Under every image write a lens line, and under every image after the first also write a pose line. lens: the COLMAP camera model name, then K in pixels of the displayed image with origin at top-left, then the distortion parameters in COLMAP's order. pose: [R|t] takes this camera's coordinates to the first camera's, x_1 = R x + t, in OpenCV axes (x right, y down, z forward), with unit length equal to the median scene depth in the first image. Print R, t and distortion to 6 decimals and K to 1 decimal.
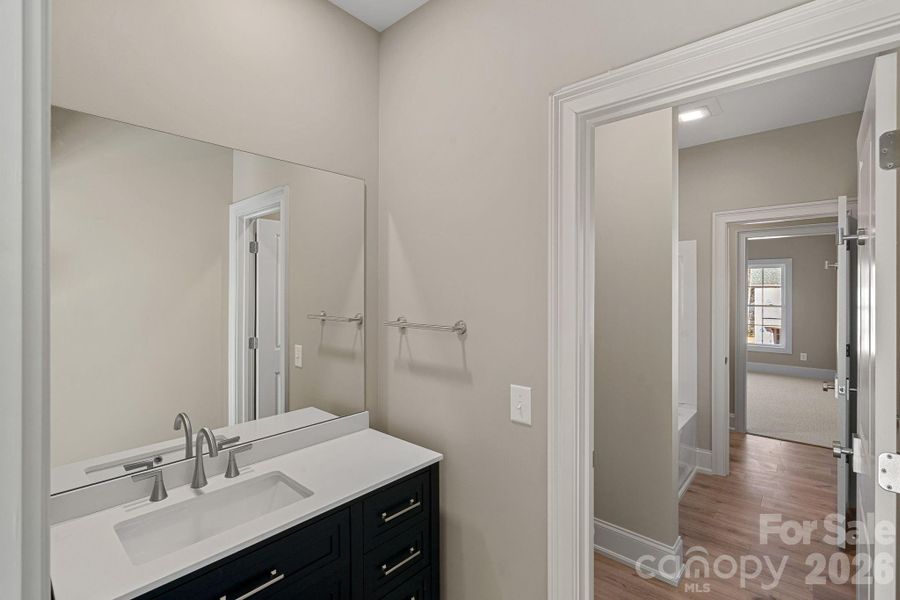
lens RADIAL K [[410.7, 0, 454.8], [0, 410.7, 296.1], [0, 0, 1]] dist [-0.000393, -0.001063]
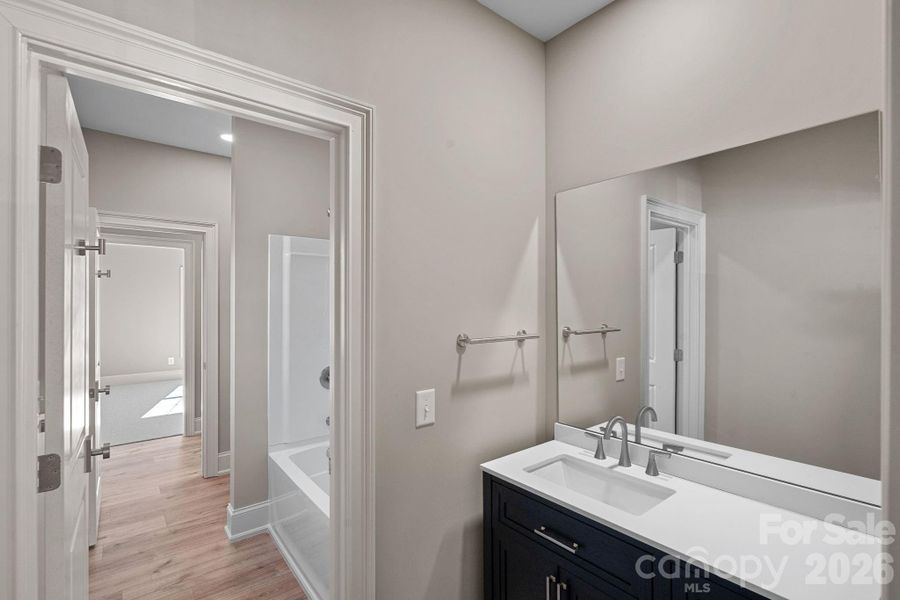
lens RADIAL K [[410.7, 0, 455.2], [0, 410.7, 301.0], [0, 0, 1]] dist [-0.000393, -0.001063]
pose [[-0.162150, 0.000377, -0.986766, 0.669962], [-0.000348, 1.000000, 0.000439, -0.016200], [0.986766, 0.000414, -0.162150, 0.750358]]
